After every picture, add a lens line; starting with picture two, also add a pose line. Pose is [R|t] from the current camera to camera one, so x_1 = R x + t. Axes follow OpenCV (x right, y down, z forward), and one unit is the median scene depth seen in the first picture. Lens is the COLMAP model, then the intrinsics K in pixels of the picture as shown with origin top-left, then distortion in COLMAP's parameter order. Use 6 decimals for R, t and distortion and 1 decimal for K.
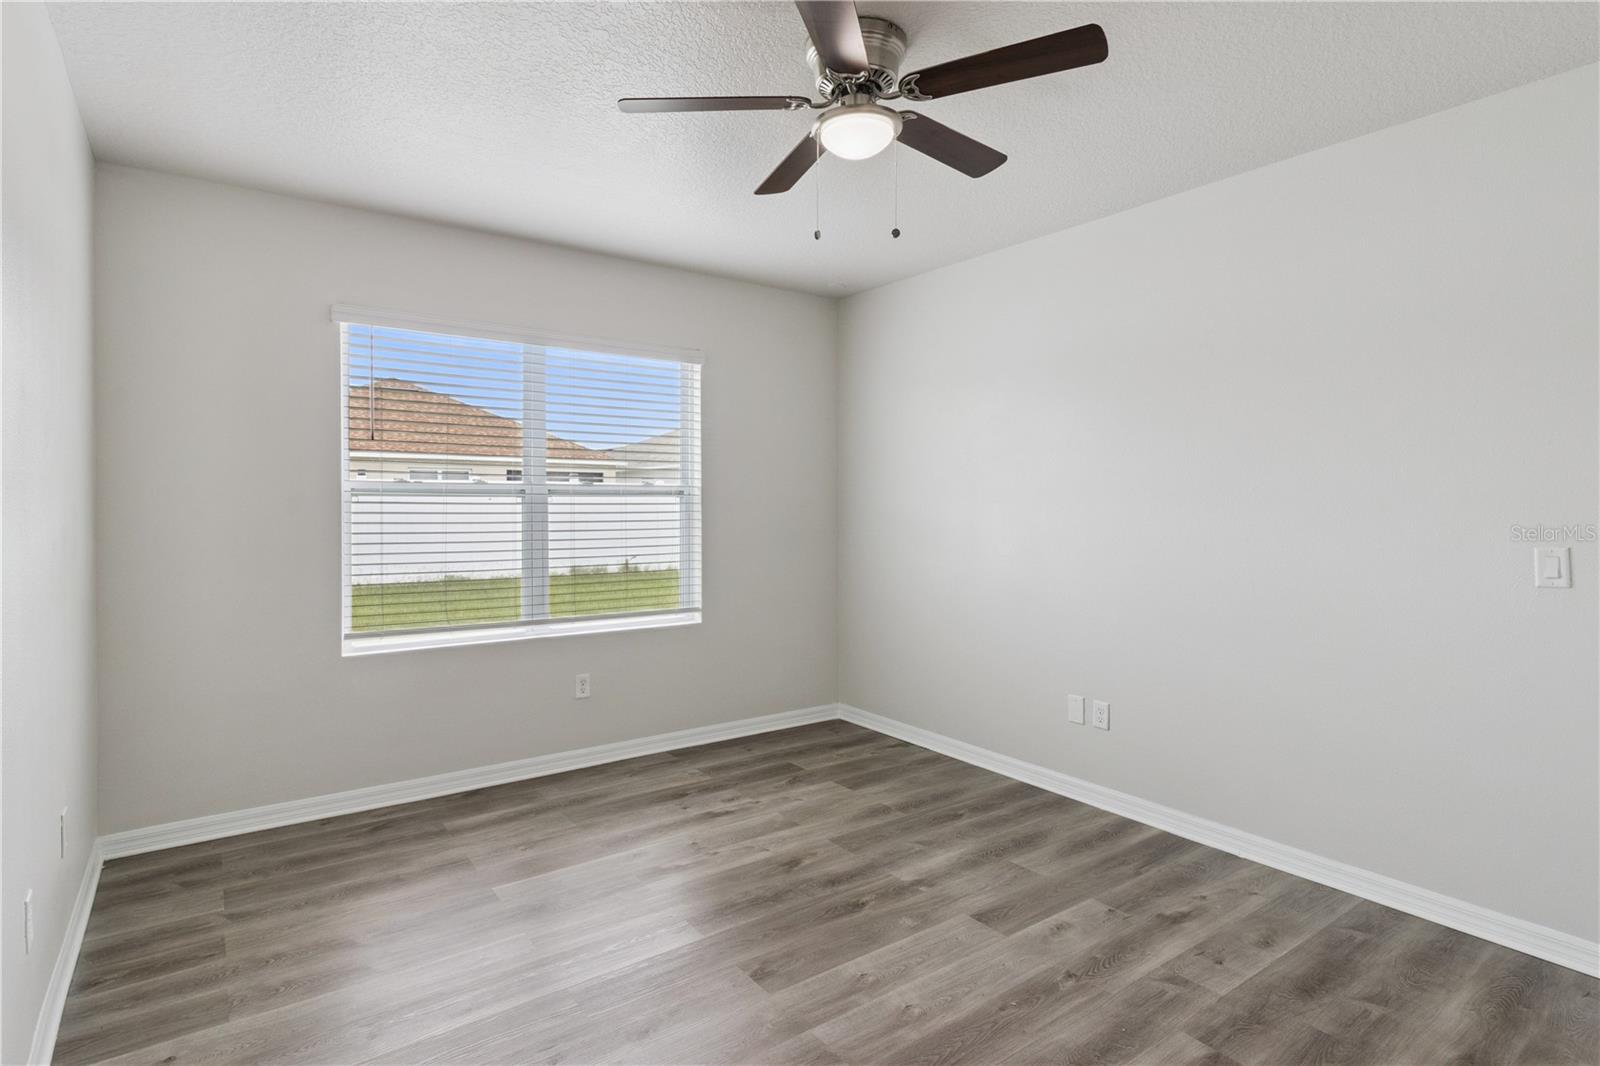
lens RADIAL K [[819.9, 0, 785.1], [0, 819.9, 504.8], [0, 0, 1]] dist [0.001367, 0.000037]
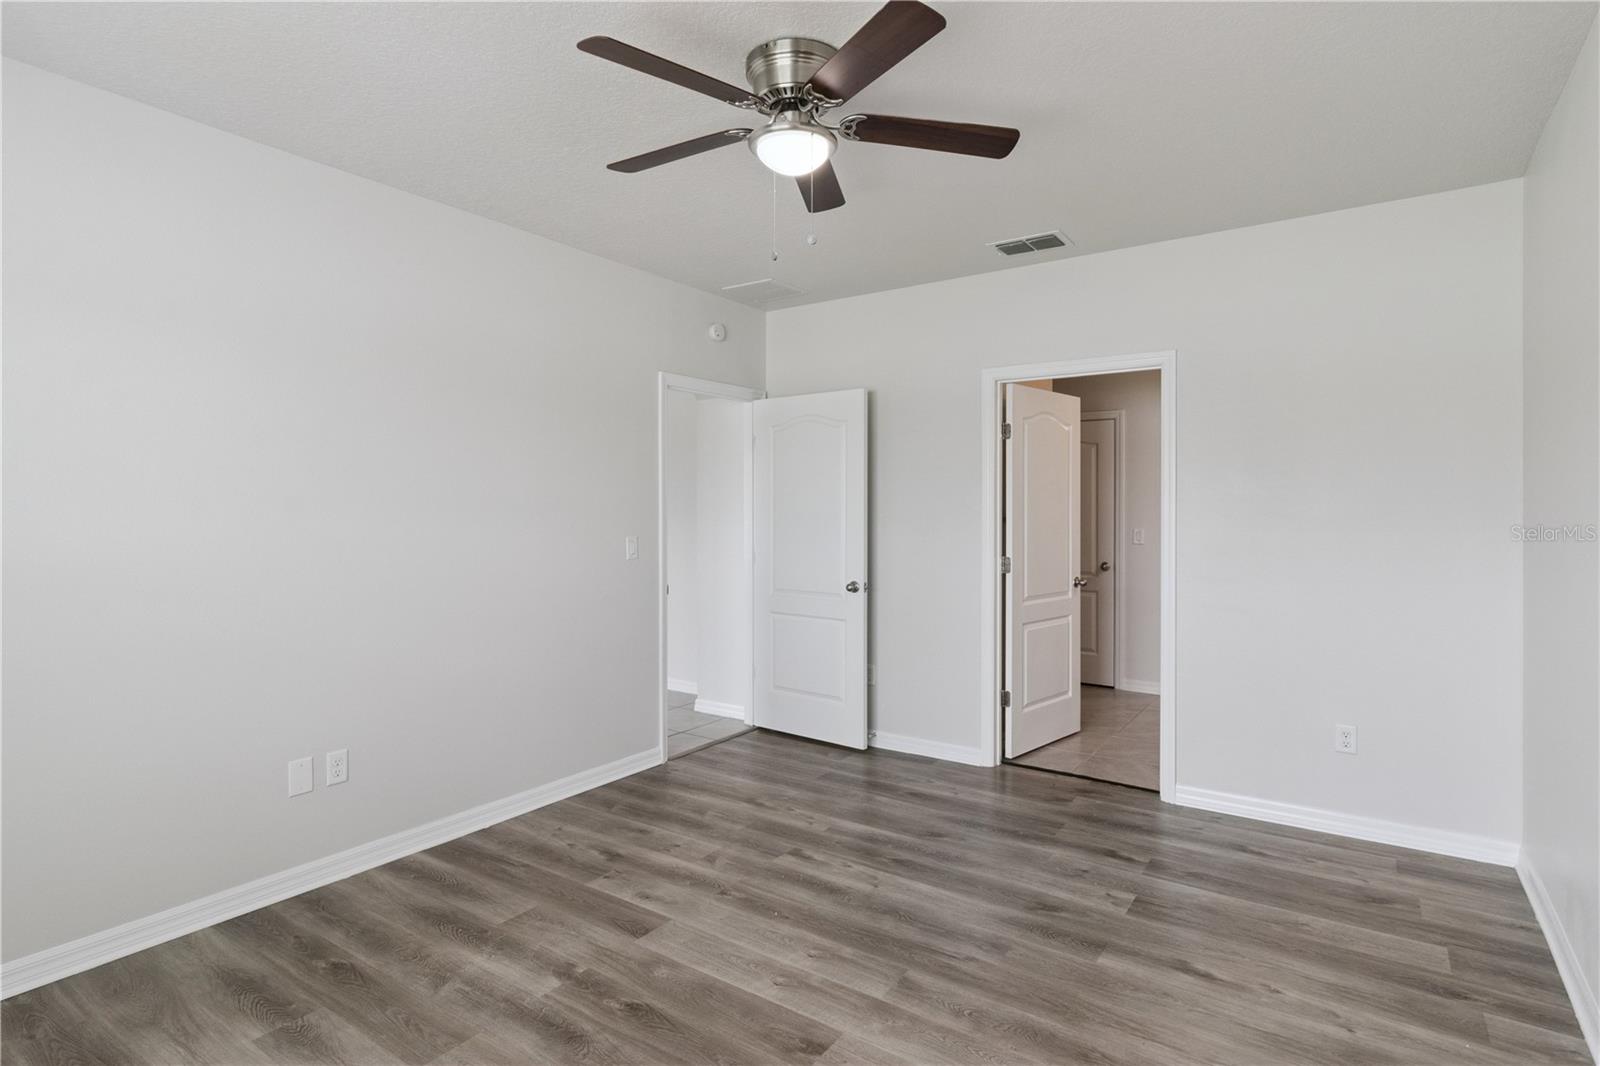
lens RADIAL K [[819.9, 0, 785.1], [0, 819.9, 504.8], [0, 0, 1]] dist [0.001367, 0.000037]
pose [[-0.327268, 0.002737, 0.944928, -0.578160], [0.001252, 0.999996, -0.002463, -0.008026], [-0.944931, 0.000377, -0.327270, 0.886514]]
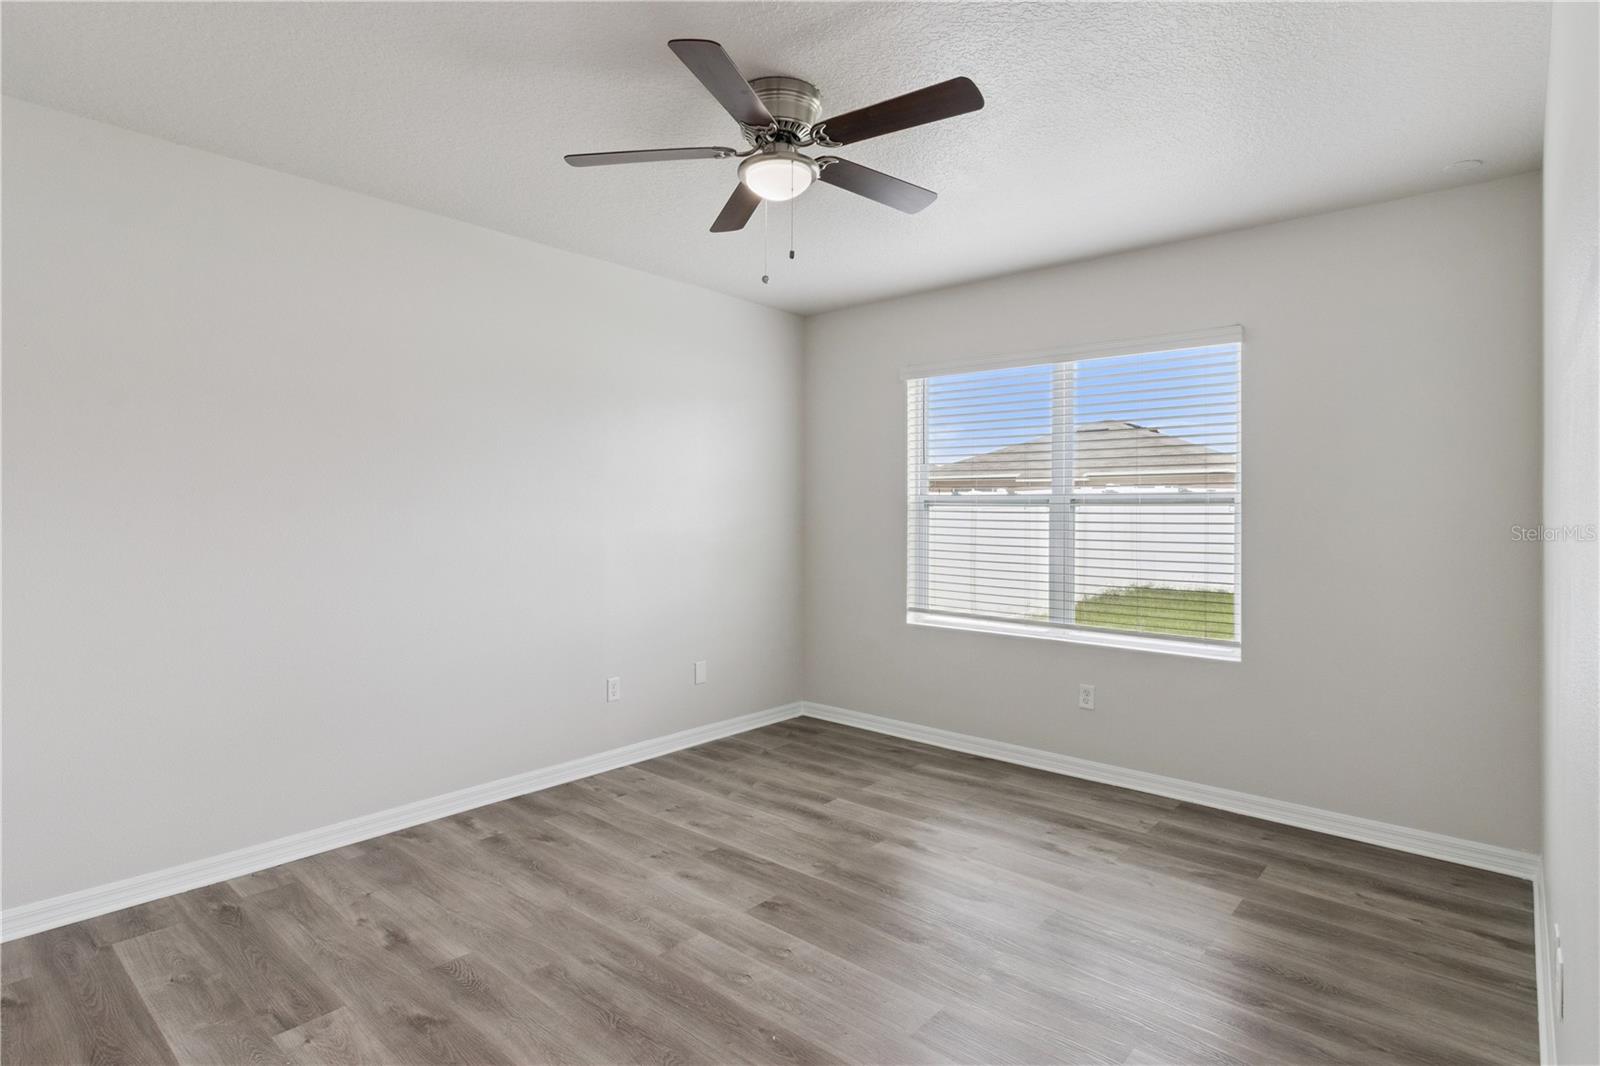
lens RADIAL K [[819.9, 0, 785.1], [0, 819.9, 504.8], [0, 0, 1]] dist [0.001367, 0.000037]
pose [[0.218027, -0.006607, -0.975920, 0.770156], [-0.005836, 0.999950, -0.008073, -0.001329], [0.975925, 0.007456, 0.217978, 0.508618]]
